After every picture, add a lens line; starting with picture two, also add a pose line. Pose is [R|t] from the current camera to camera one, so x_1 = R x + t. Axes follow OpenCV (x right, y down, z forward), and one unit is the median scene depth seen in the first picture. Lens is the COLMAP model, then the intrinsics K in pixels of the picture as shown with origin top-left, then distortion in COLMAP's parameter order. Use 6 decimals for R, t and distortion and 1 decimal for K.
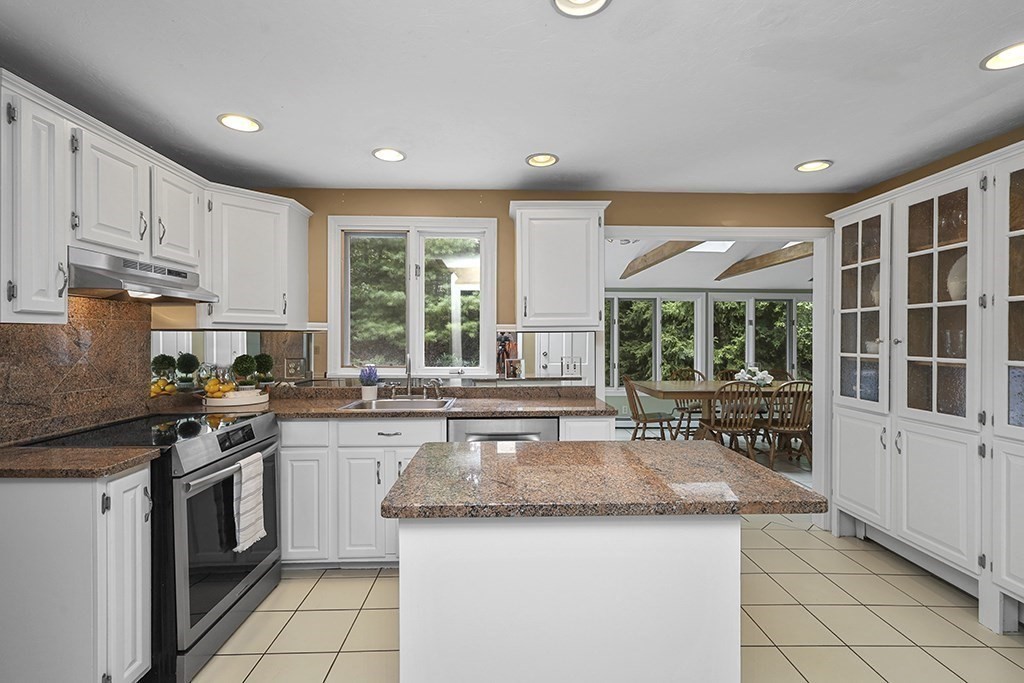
lens RADIAL K [[480.9, 0, 514.8], [0, 480.9, 331.6], [0, 0, 1]] dist [-0.002281, -0.000304]
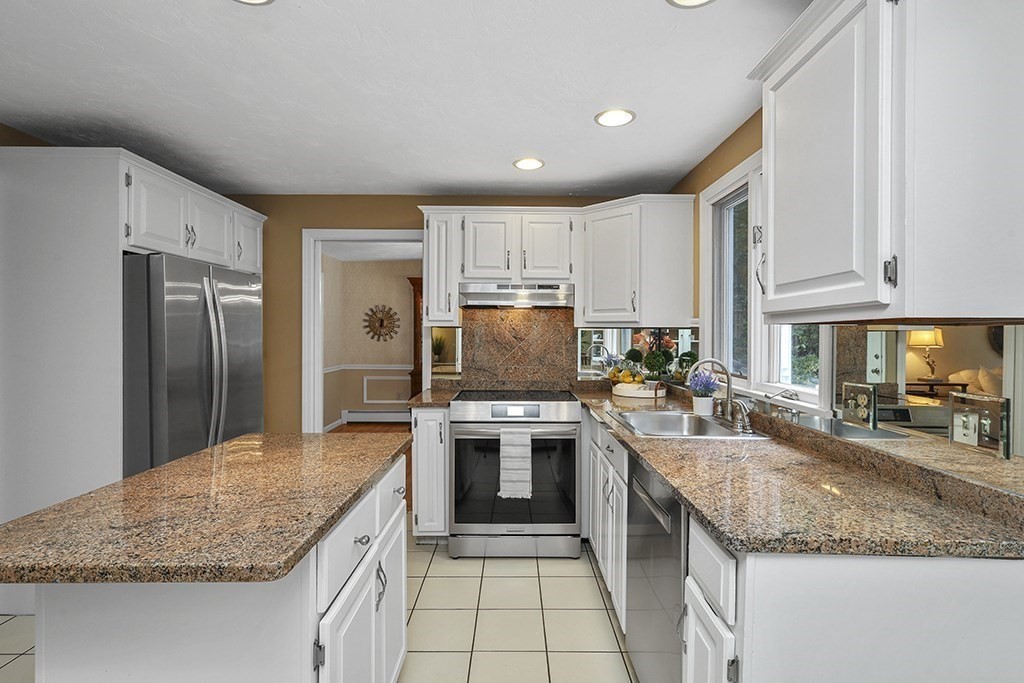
lens RADIAL K [[480.9, 0, 514.8], [0, 480.9, 331.6], [0, 0, 1]] dist [-0.002281, -0.000304]
pose [[-0.035137, -0.003654, -0.999376, 0.646110], [0.005666, 0.999977, -0.003856, 0.009645], [0.999366, -0.005798, -0.035116, 0.942113]]
